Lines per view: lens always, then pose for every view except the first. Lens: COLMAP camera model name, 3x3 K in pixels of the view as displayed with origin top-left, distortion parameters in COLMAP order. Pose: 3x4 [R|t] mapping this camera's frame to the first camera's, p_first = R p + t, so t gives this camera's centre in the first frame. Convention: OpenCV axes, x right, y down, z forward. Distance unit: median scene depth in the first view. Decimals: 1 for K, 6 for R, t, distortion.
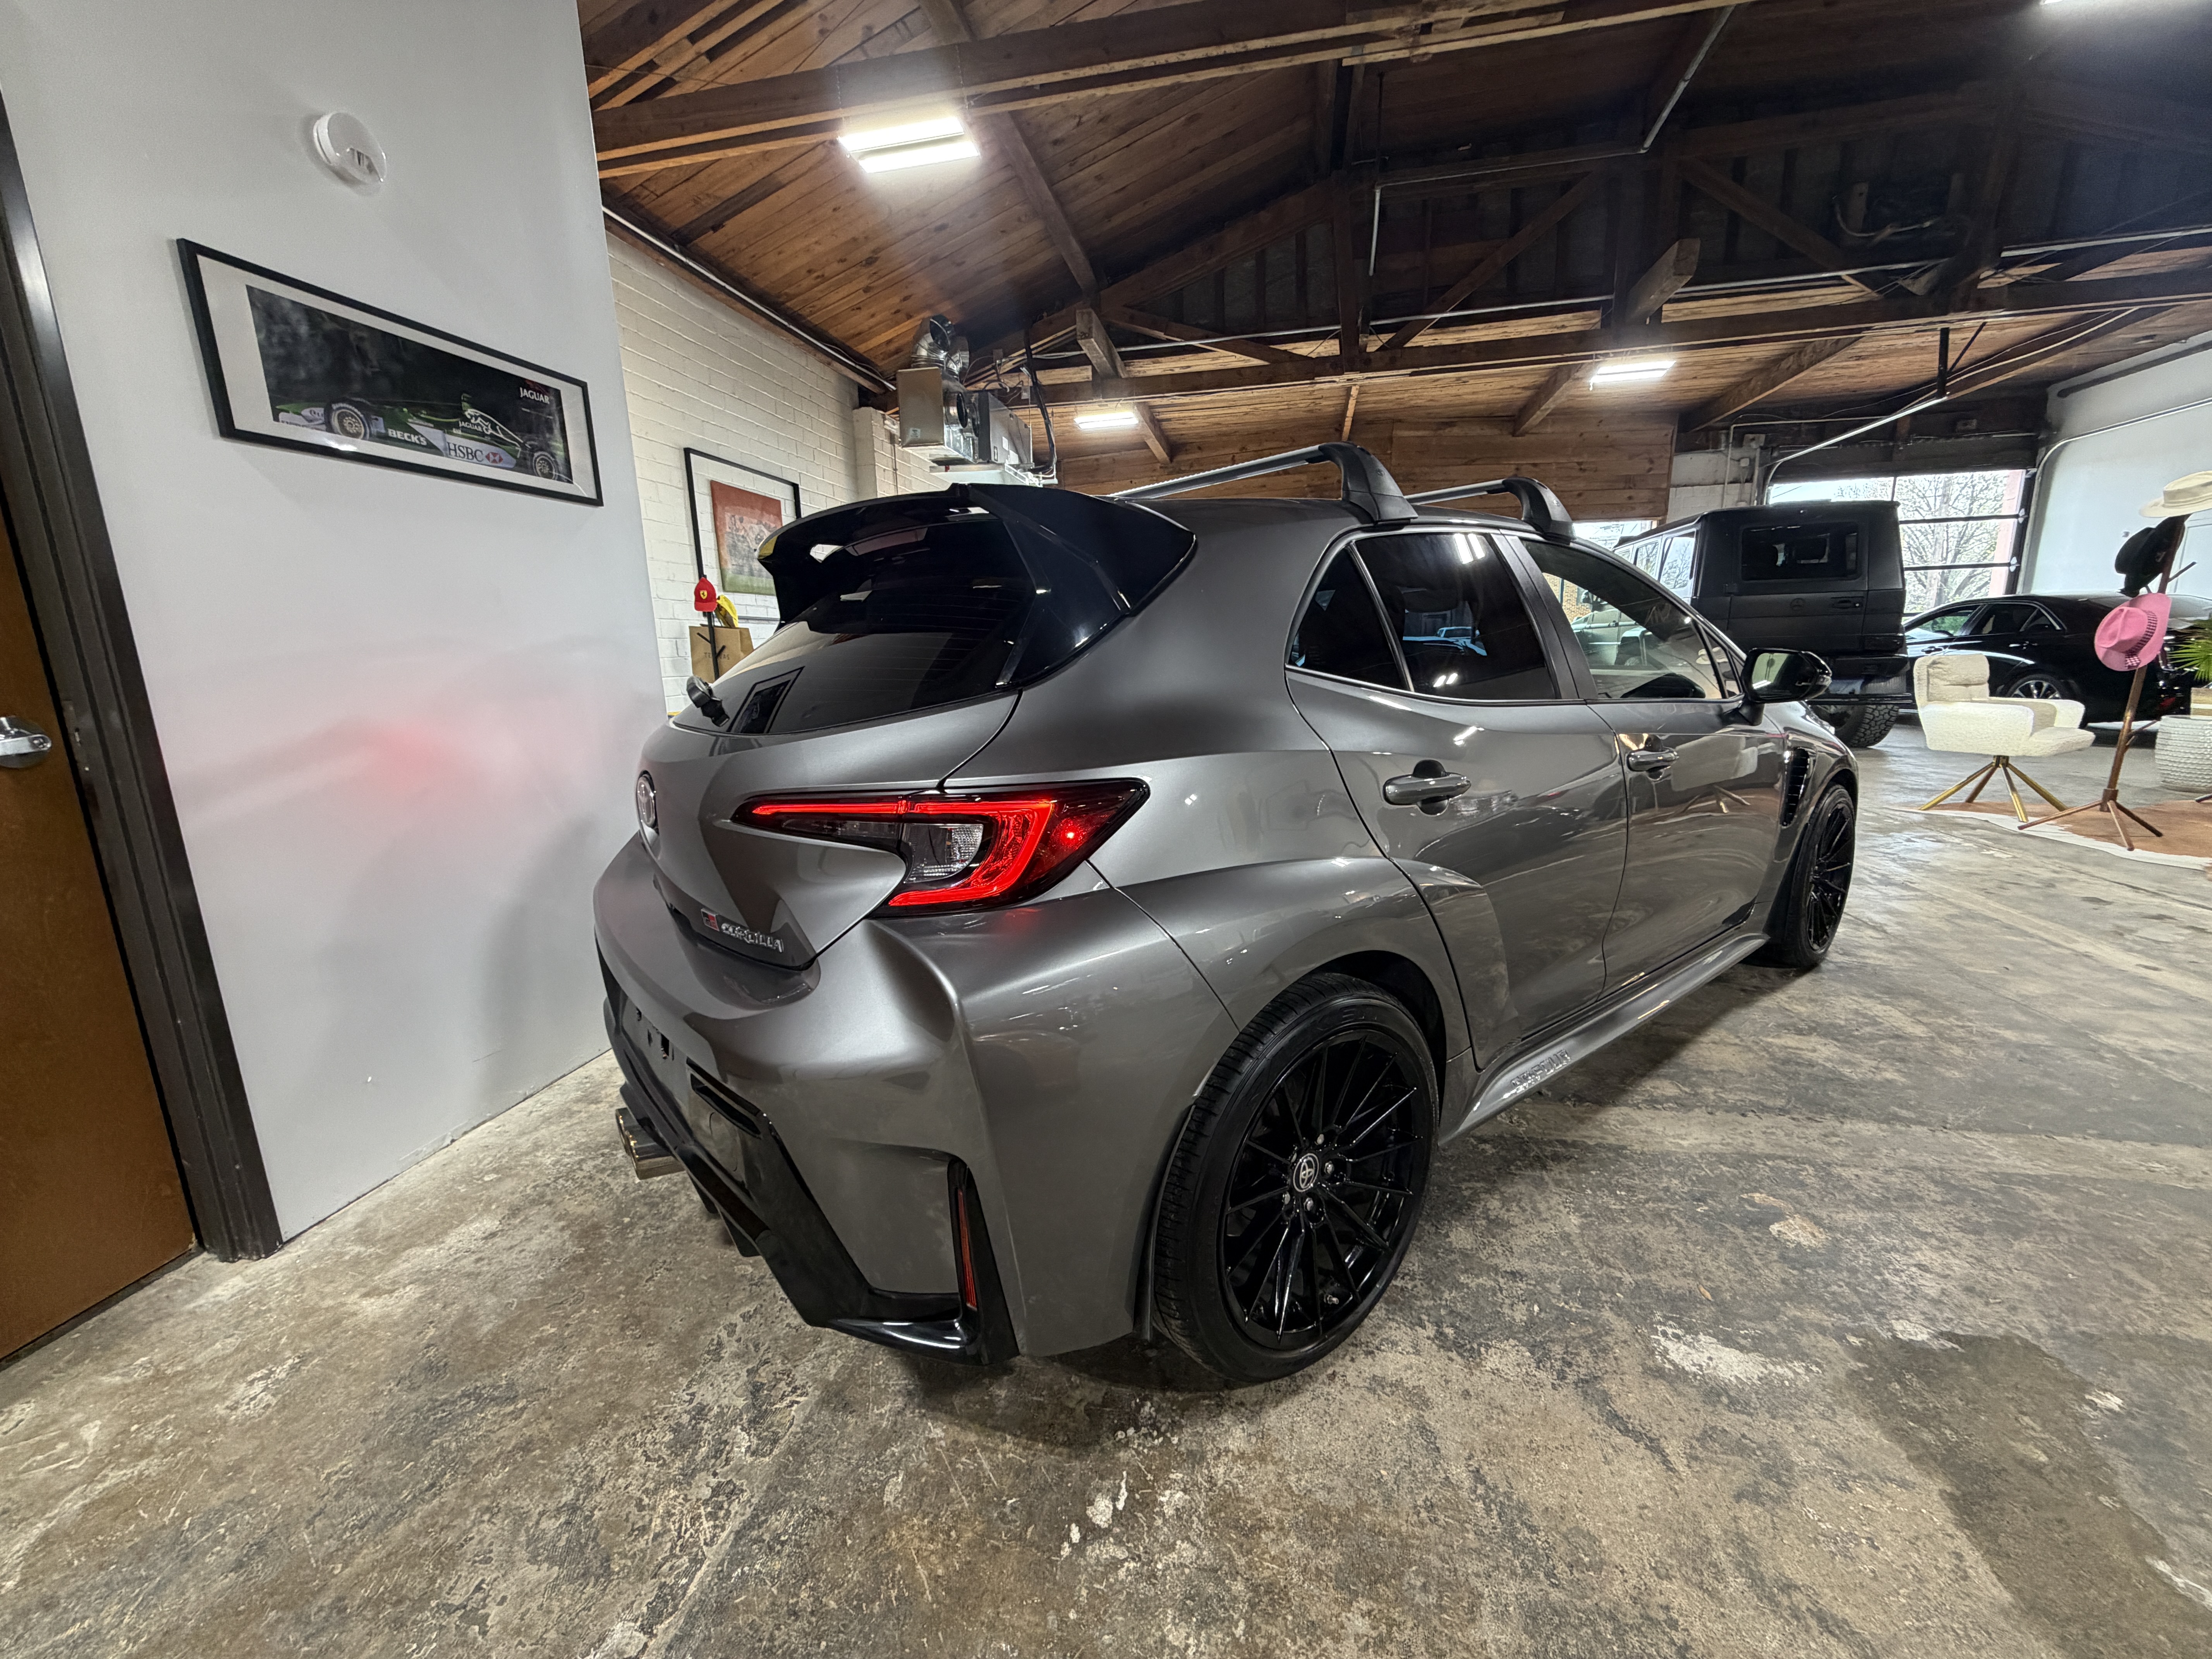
lens RADIAL K [[890.1, 0, 1096.7], [0, 890.1, 831.3], [0, 0, 1]] dist [-0.000251, 0.000689]
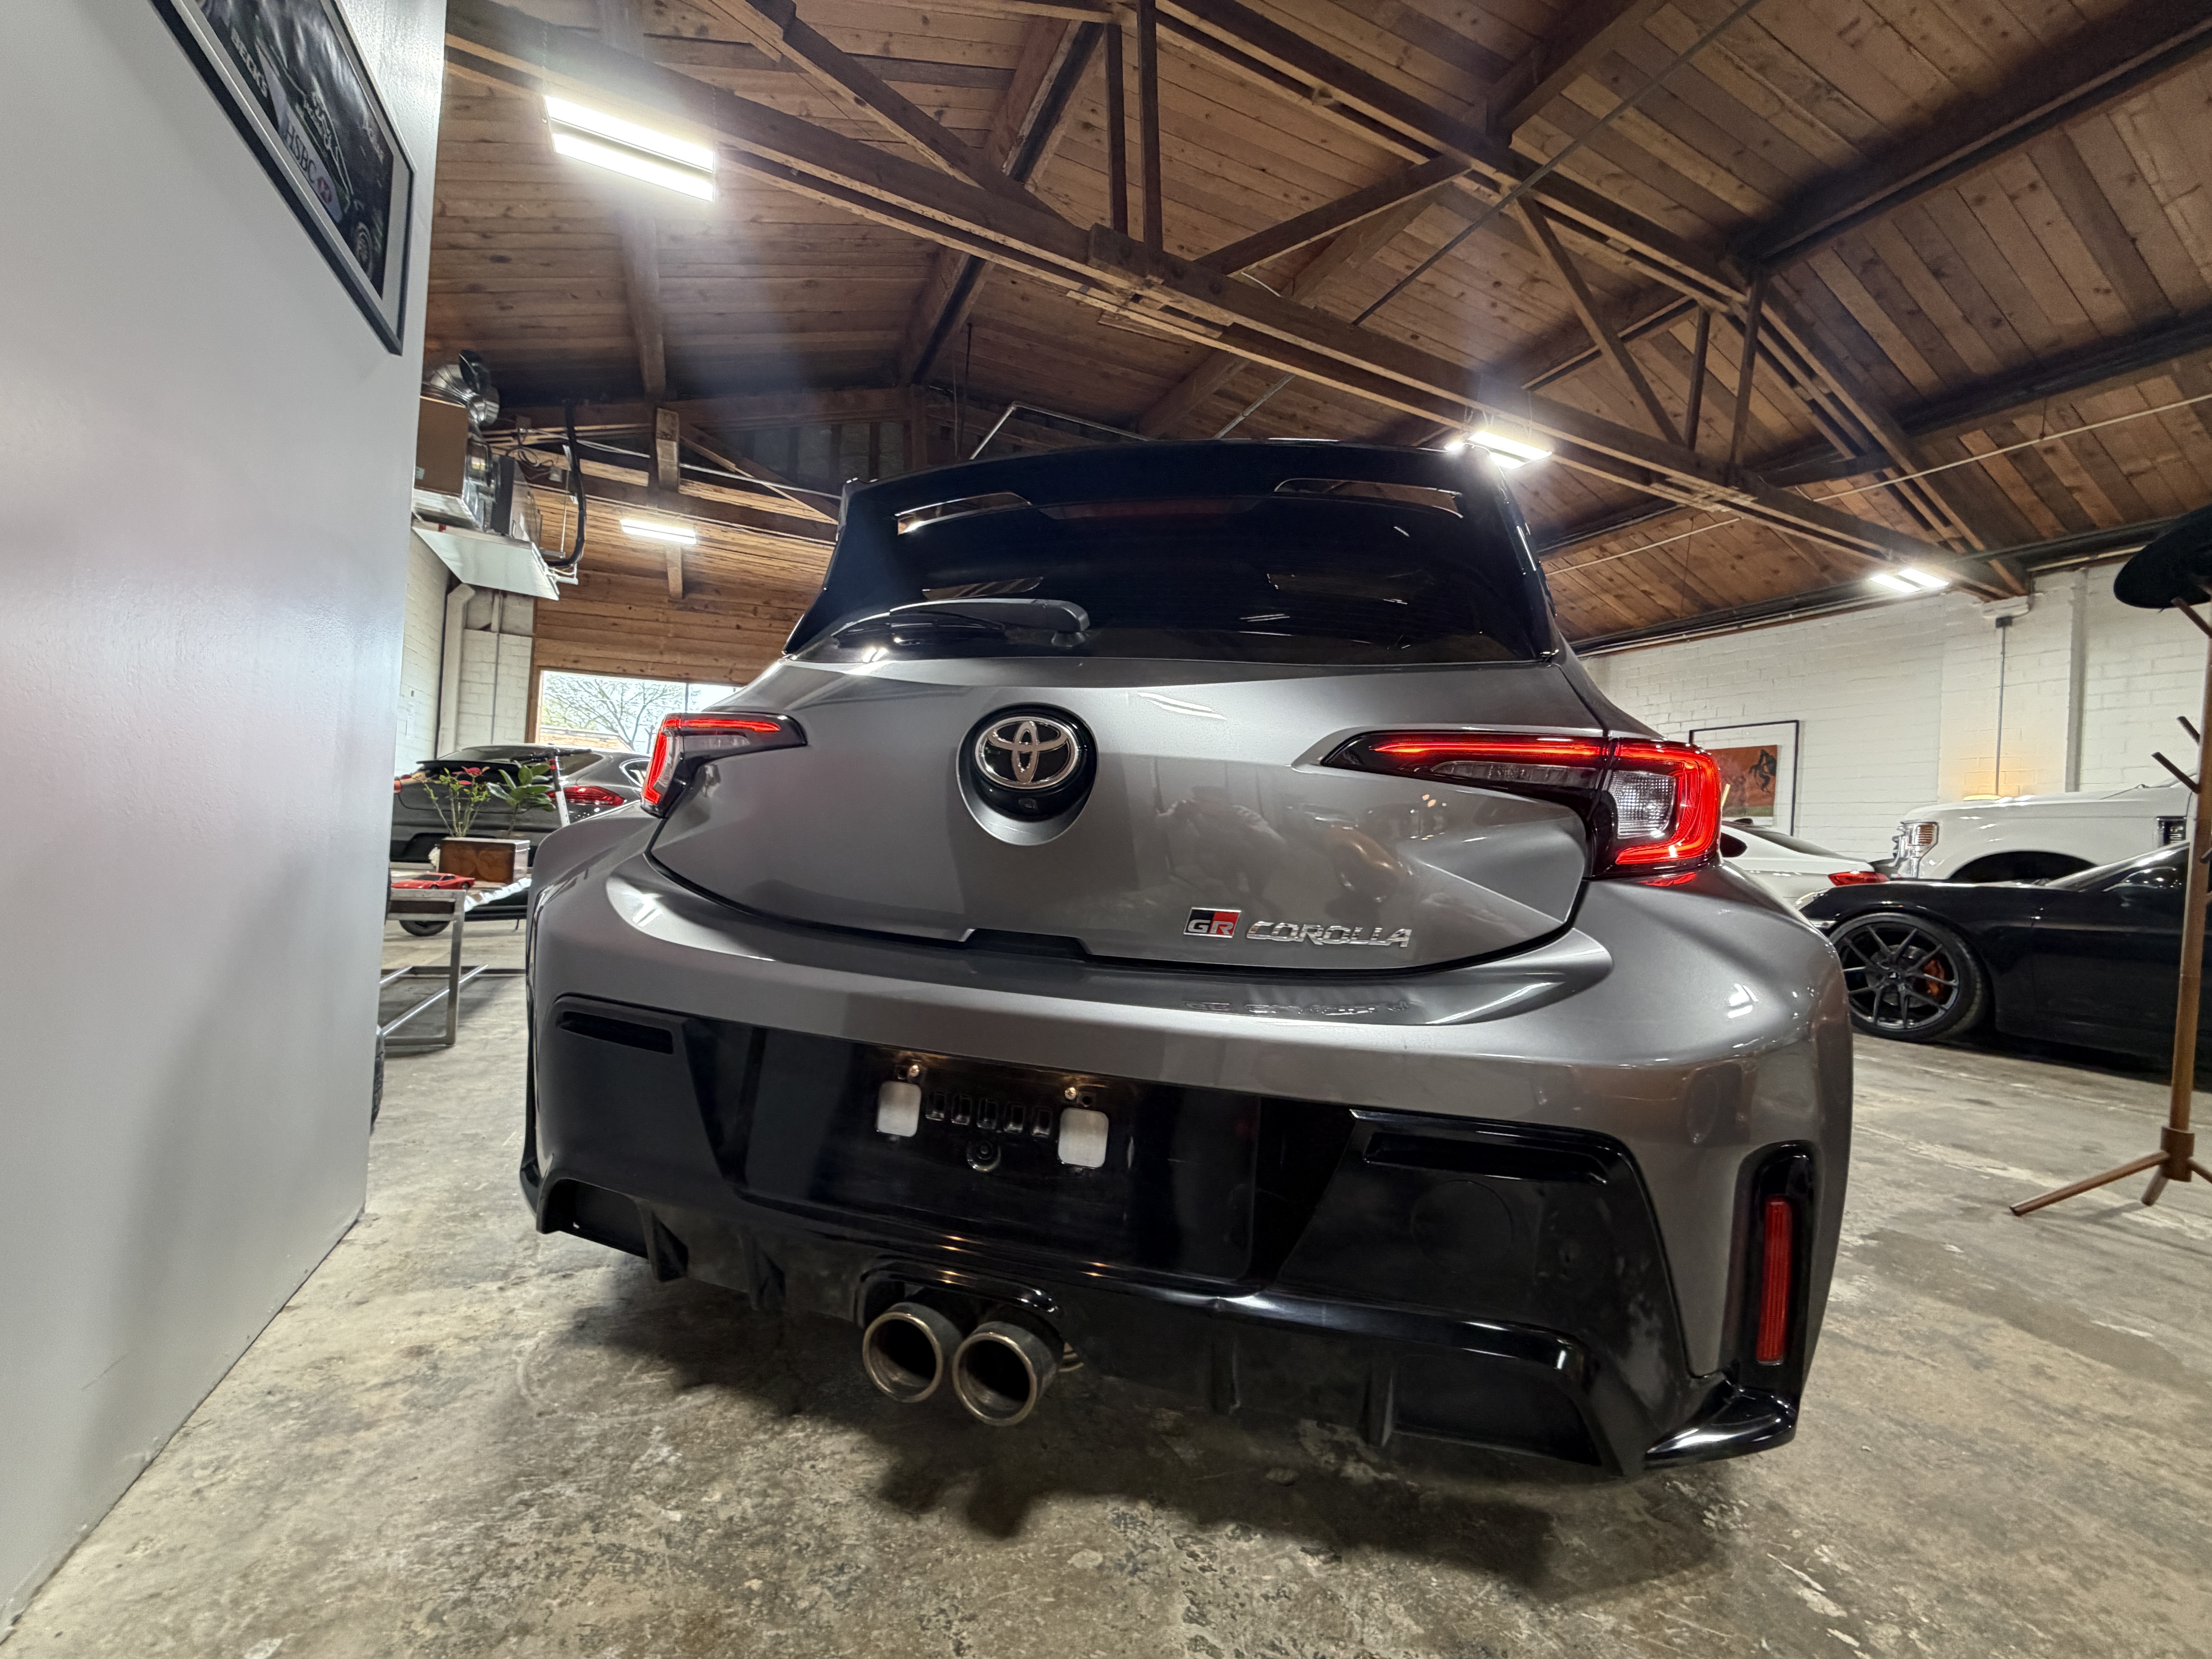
lens RADIAL K [[890.1, 0, 1096.7], [0, 890.1, 831.3], [0, 0, 1]] dist [-0.000251, 0.000689]
pose [[0.794471, 0.084478, 0.601397, -0.359326], [0.041591, 0.980384, -0.192657, 0.061869], [-0.605876, 0.178074, 0.775374, 0.208166]]
